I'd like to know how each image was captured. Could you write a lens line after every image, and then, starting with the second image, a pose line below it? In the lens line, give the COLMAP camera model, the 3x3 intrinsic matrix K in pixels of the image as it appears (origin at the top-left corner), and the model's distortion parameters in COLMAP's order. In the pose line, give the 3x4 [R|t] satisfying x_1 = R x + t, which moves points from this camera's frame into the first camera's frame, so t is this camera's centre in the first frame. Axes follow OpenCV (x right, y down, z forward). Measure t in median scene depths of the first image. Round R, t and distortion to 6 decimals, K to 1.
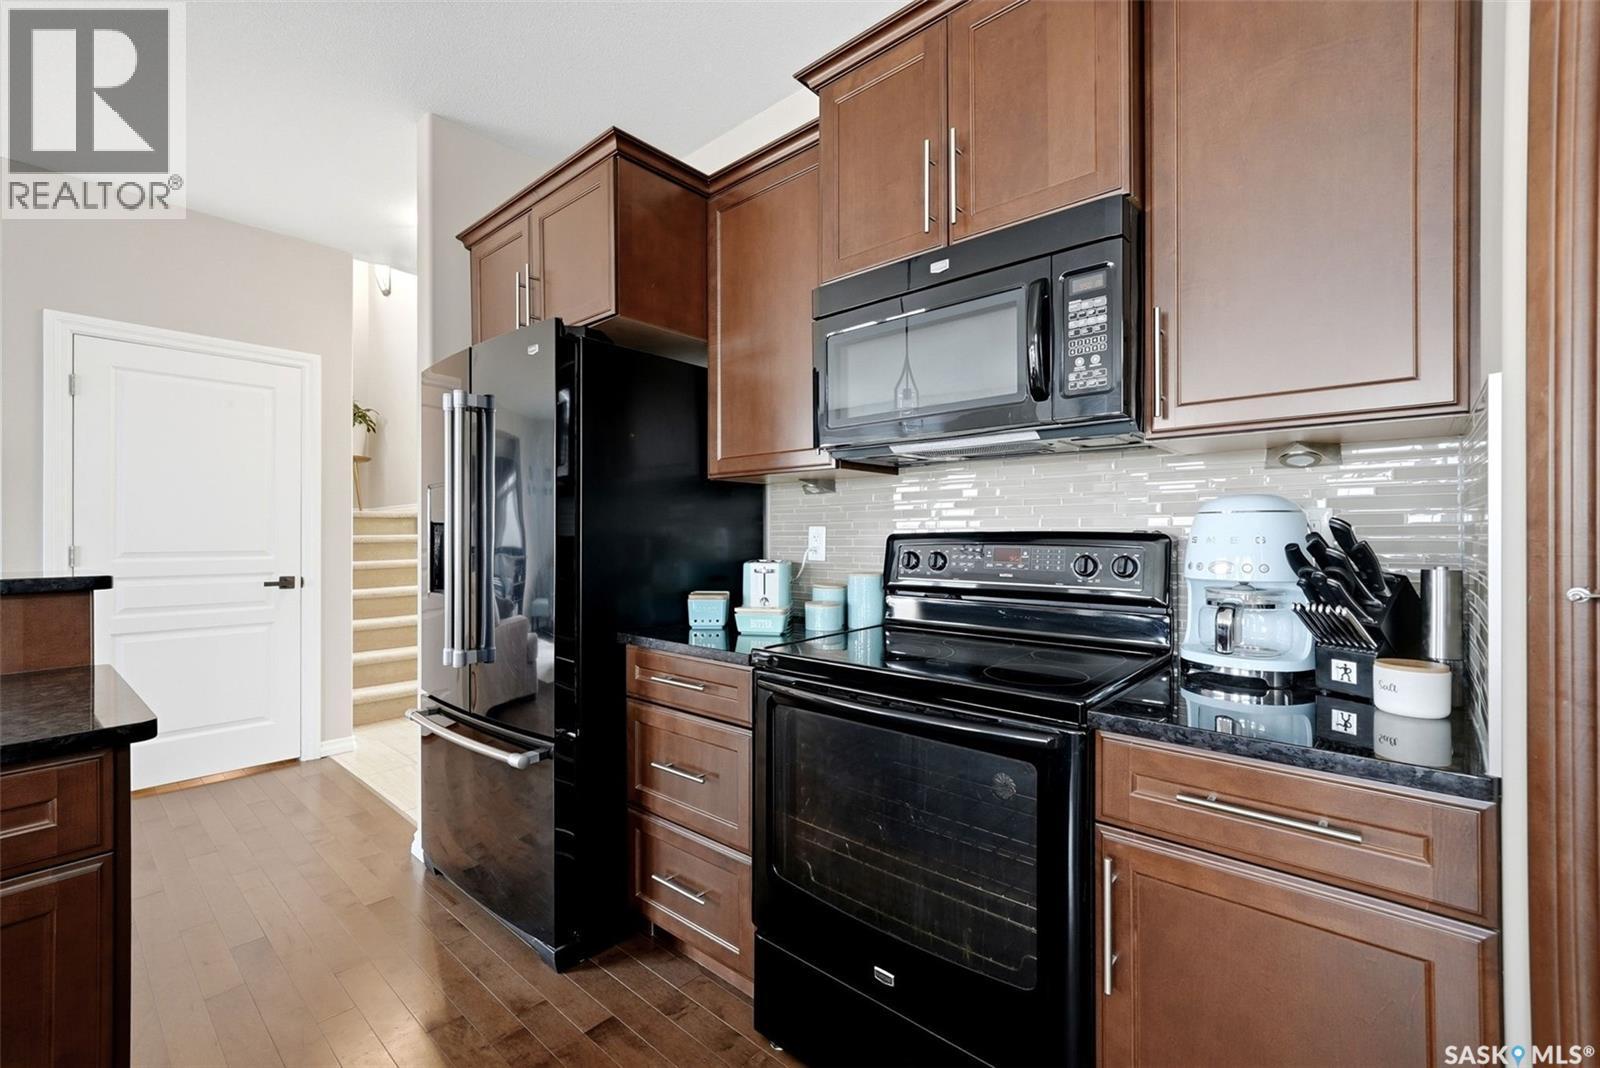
lens RADIAL K [[691.9, 0, 771.7], [0, 691.9, 534.3], [0, 0, 1]] dist [-0.007854, 0.000232]
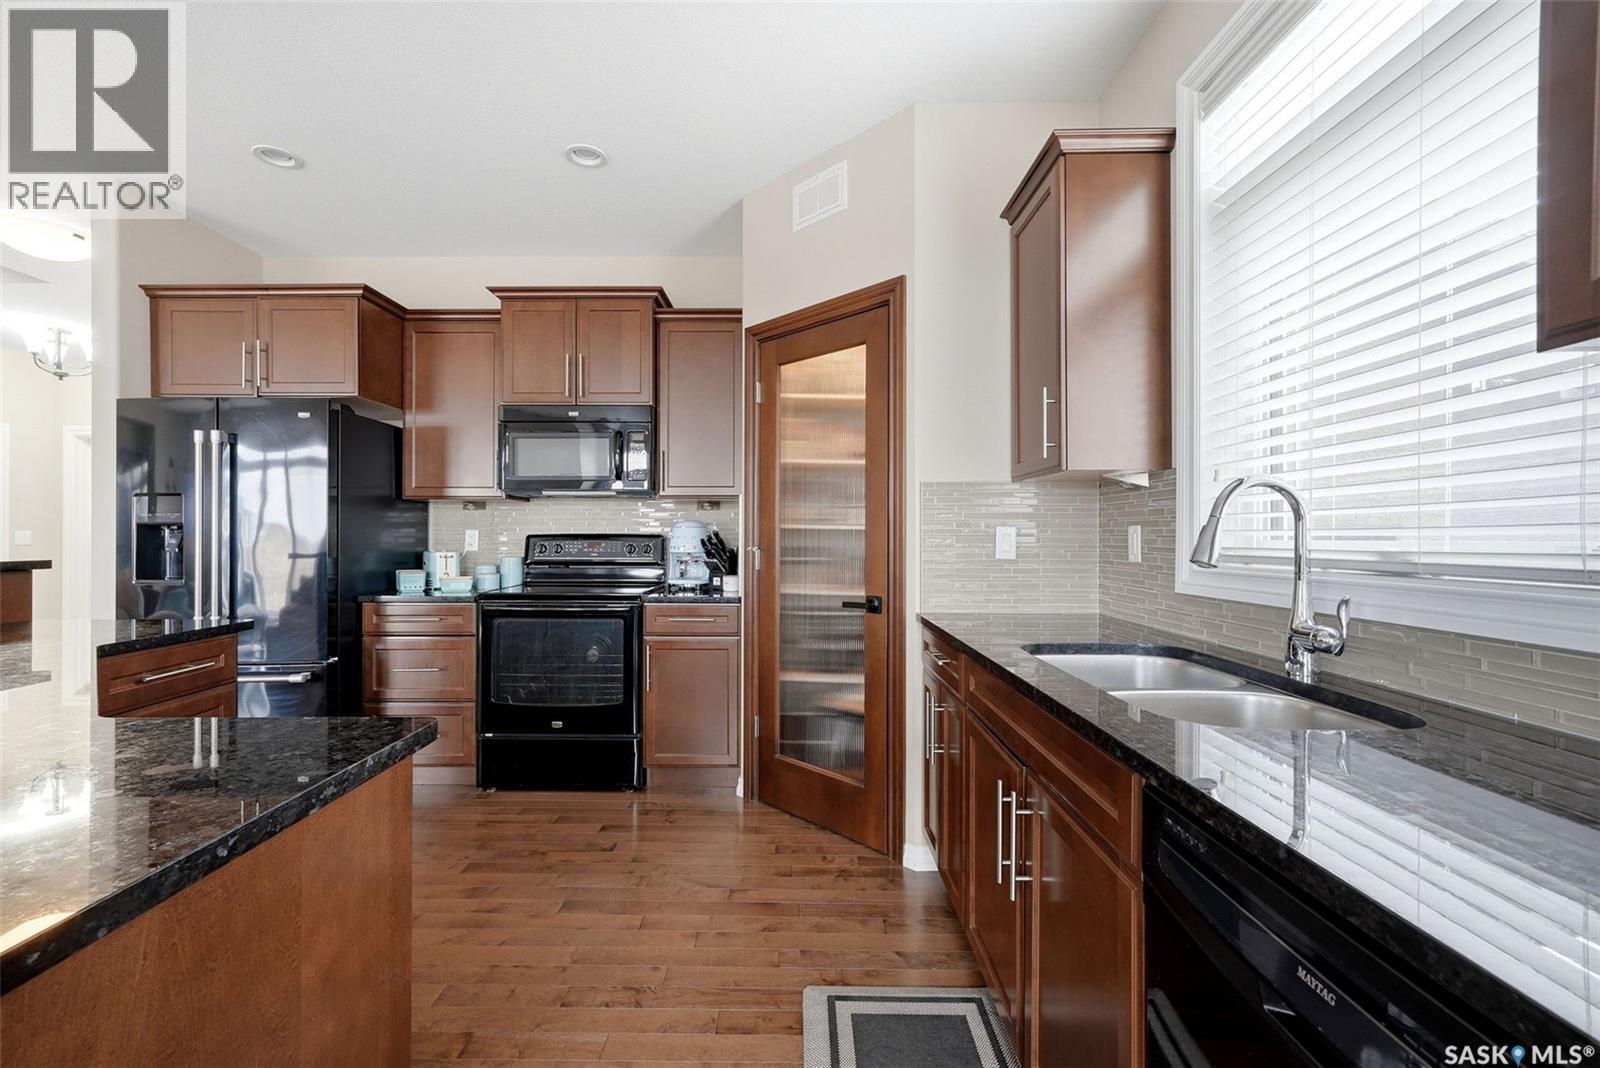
lens RADIAL K [[631.3, 0, 799.2], [0, 631.3, 531.6], [0, 0, 1]] dist [-0.000620, 0.000167]
pose [[0.728519, 0.008175, 0.684977, -0.690264], [-0.003917, 0.999962, -0.007768, 0.002905], [-0.685015, 0.002976, 0.728523, -1.090510]]
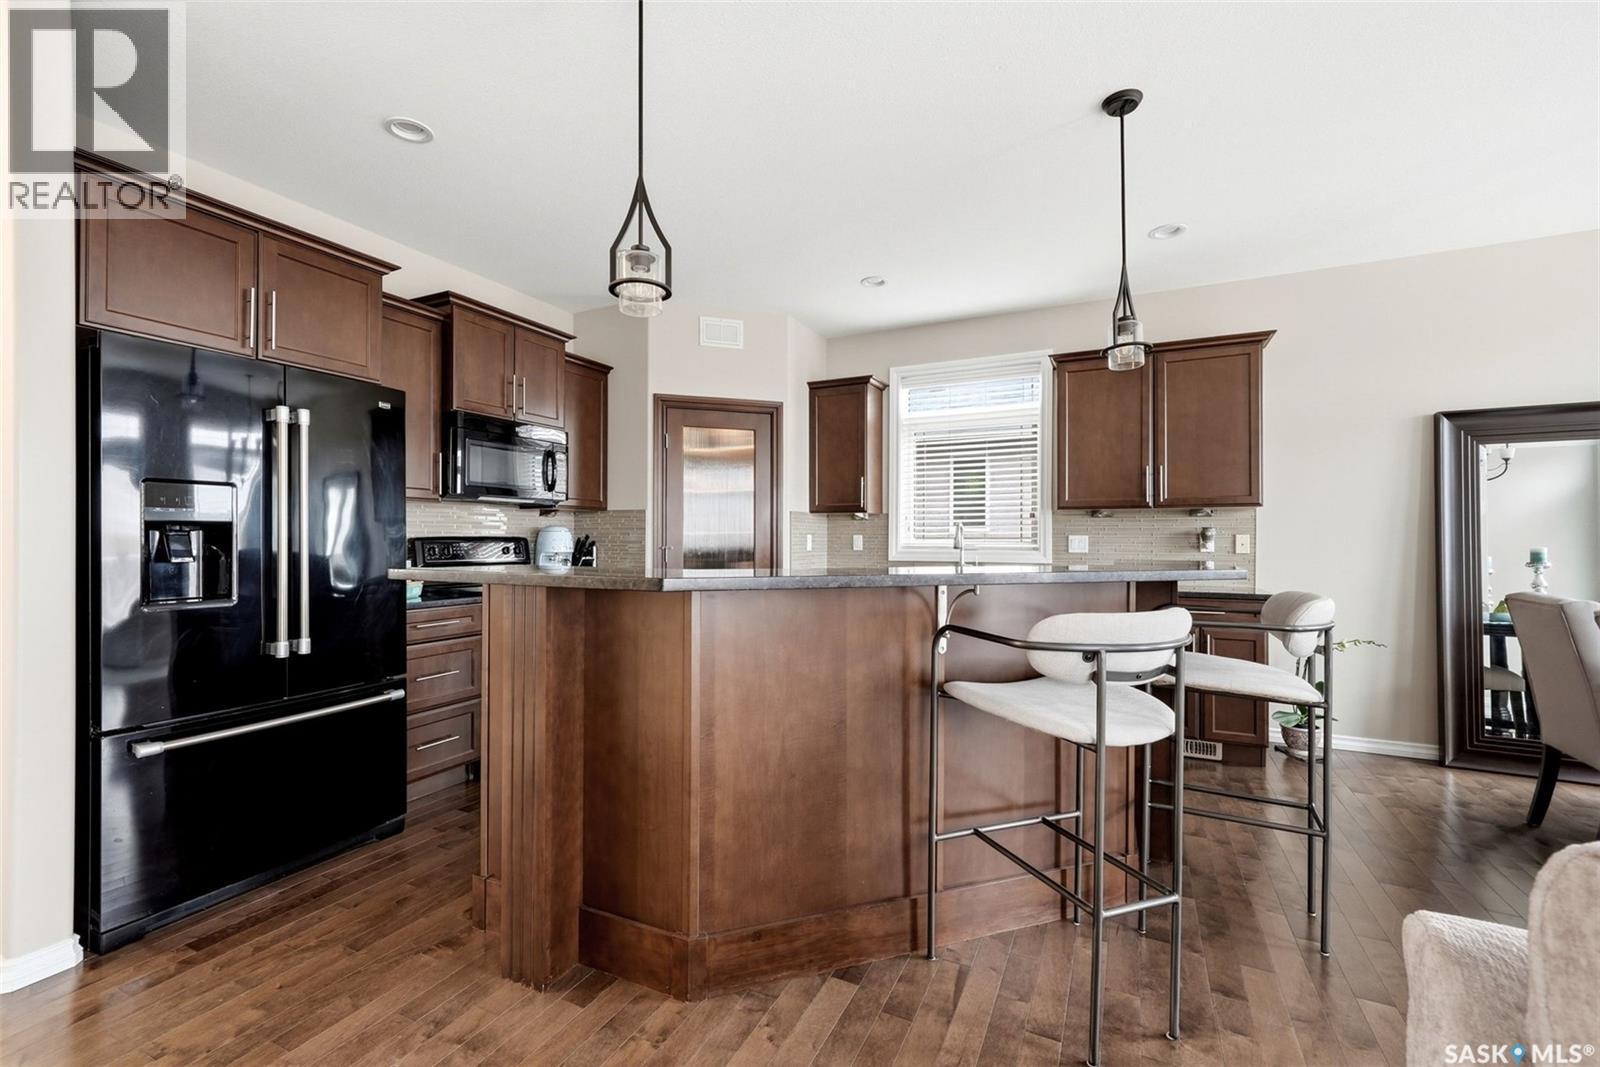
lens RADIAL K [[691.9, 0, 799.0], [0, 691.9, 537.2], [0, 0, 1]] dist [-0.007854, 0.000232]
pose [[-0.298855, 0.004015, 0.954290, -2.626448], [-0.003798, 0.999978, -0.005397, 0.007845], [-0.954291, -0.005238, -0.298833, 0.805695]]
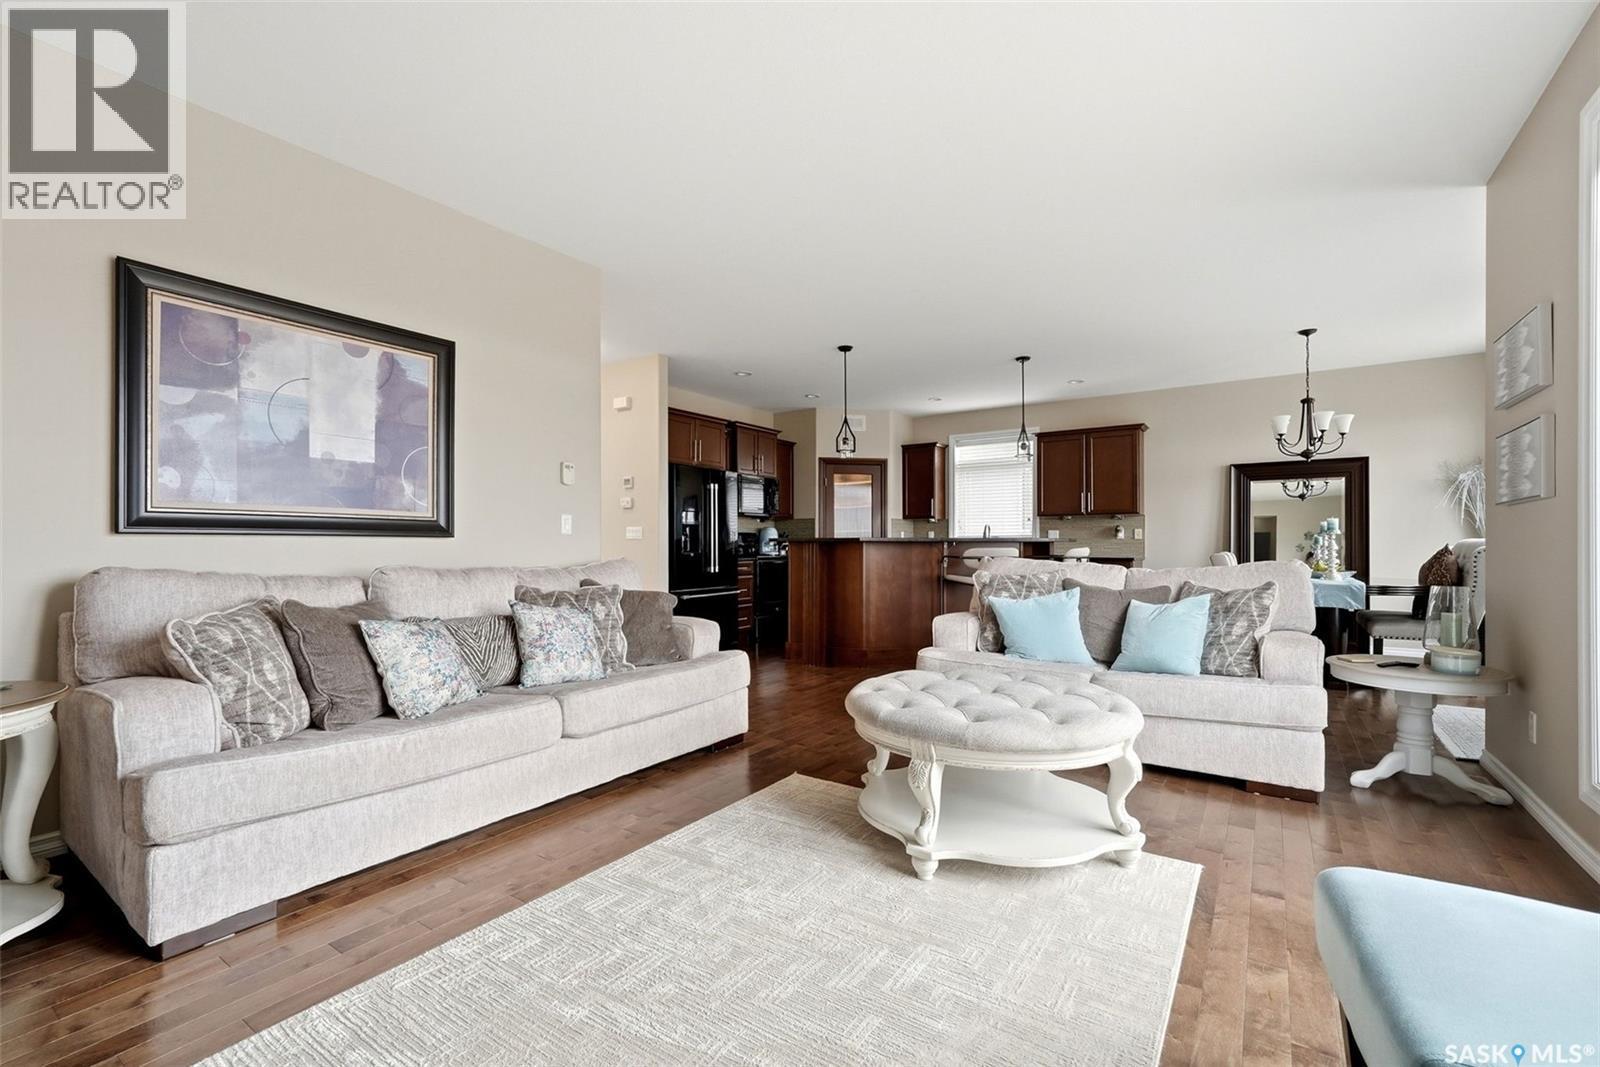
lens RADIAL K [[691.9, 0, 795.3], [0, 691.9, 538.8], [0, 0, 1]] dist [-0.007854, 0.000232]
pose [[-0.155115, 0.010150, 0.987844, -5.466085], [-0.001080, 0.999945, -0.010444, 0.114587], [-0.987896, -0.002687, -0.155096, 1.680793]]
